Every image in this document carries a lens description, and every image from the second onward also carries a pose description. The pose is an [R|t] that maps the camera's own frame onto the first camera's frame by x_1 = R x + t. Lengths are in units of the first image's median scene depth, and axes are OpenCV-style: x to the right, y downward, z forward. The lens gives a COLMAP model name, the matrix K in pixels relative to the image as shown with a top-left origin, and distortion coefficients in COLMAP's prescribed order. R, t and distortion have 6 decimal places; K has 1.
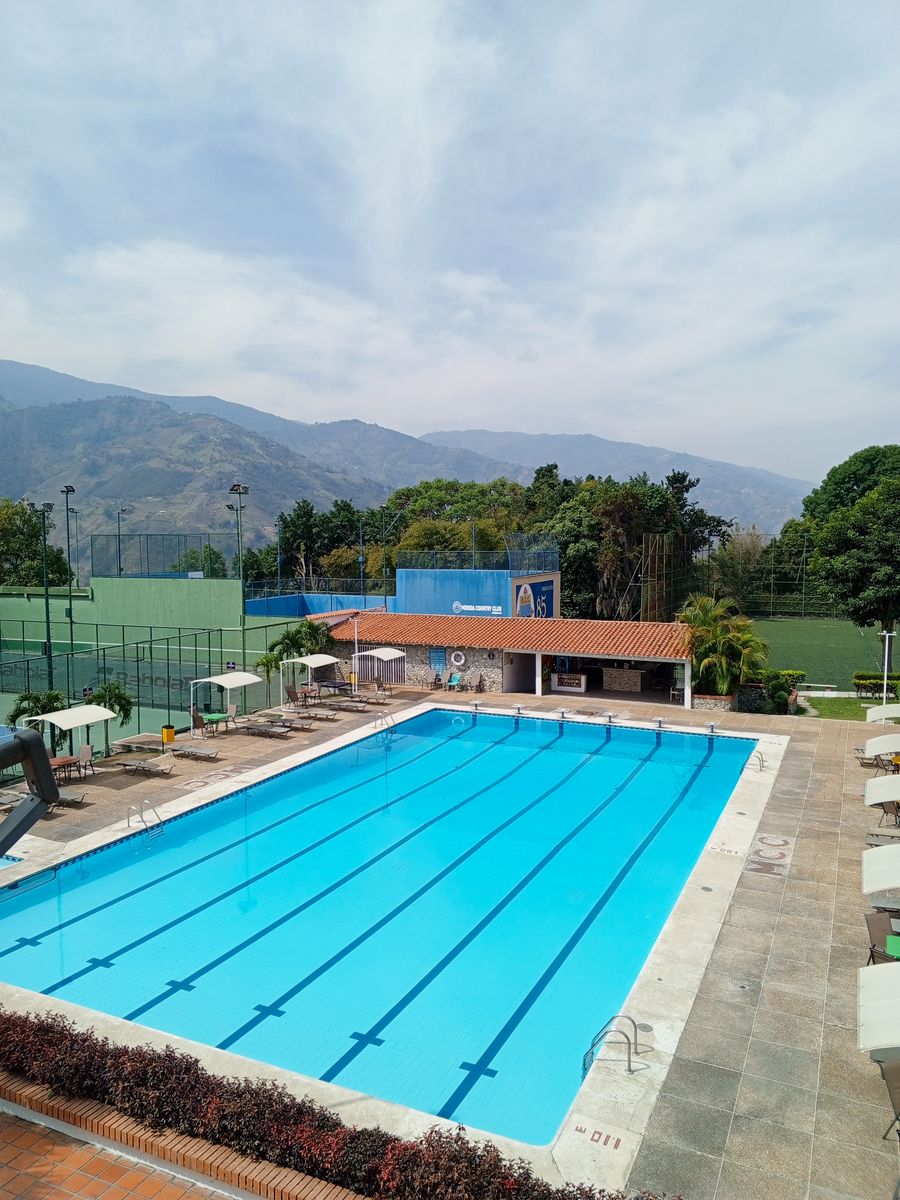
lens RADIAL K [[872.5, 0, 450.0], [0, 872.5, 600.0], [0, 0, 1]] dist [0.194526, -0.518645]
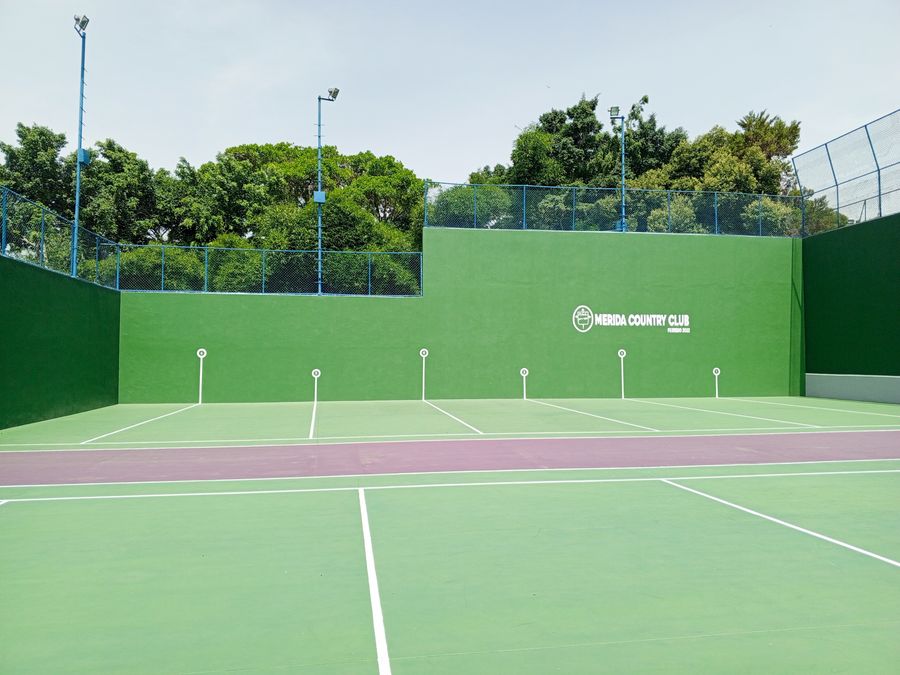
lens RADIAL K [[654.4, 0, 450.0], [0, 654.4, 337.5], [0, 0, 1]] dist [0.194526, -0.518645]
pose [[0.837897, 0.024897, 0.545260, -0.383421], [0.035892, 0.994284, -0.100554, 0.081385], [-0.544646, 0.103824, 0.832214, 1.321771]]
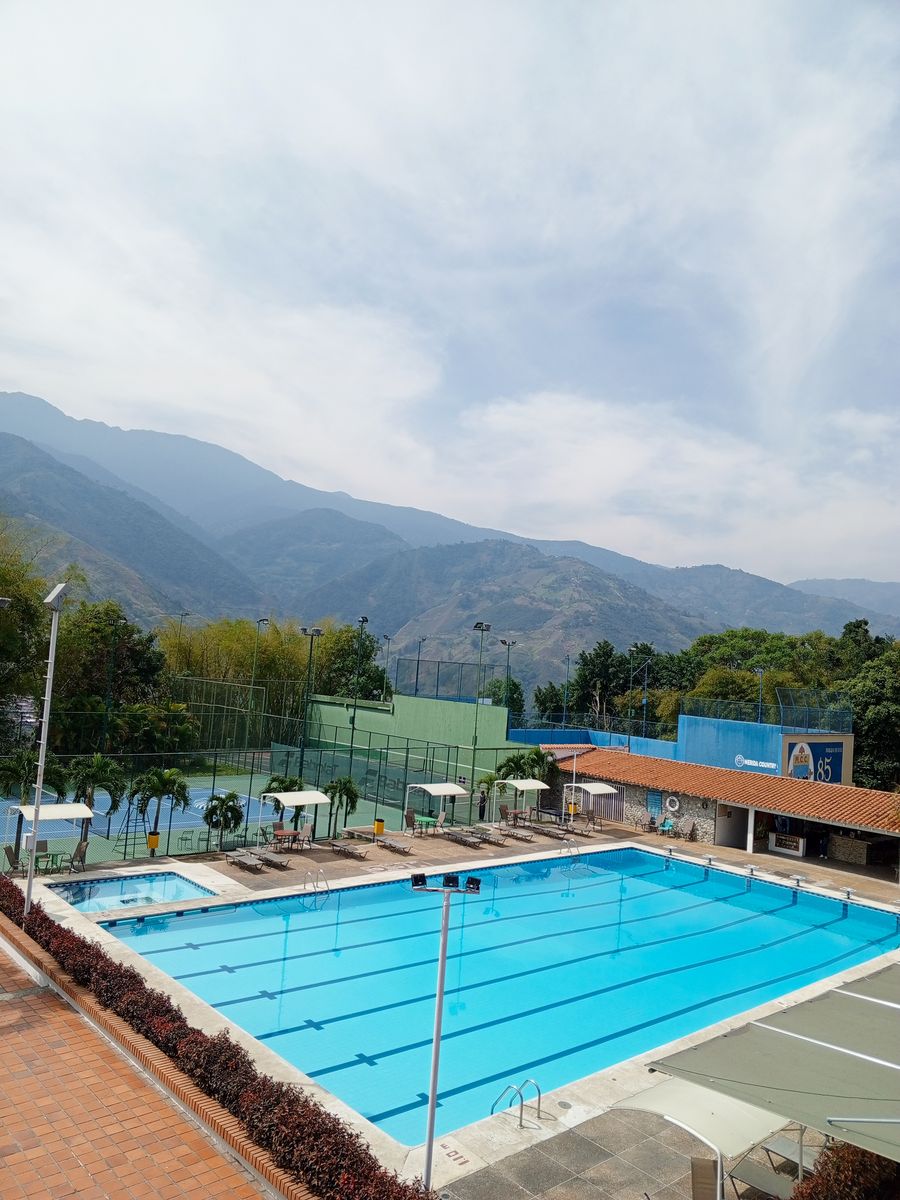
lens RADIAL K [[872.5, 0, 450.0], [0, 872.5, 600.0], [0, 0, 1]] dist [0.194526, -0.518645]
pose [[0.919255, 0.044740, -0.391112, 0.153931], [-0.106121, 0.984904, -0.136758, 0.002246], [0.379089, 0.167220, 0.910126, -0.065788]]
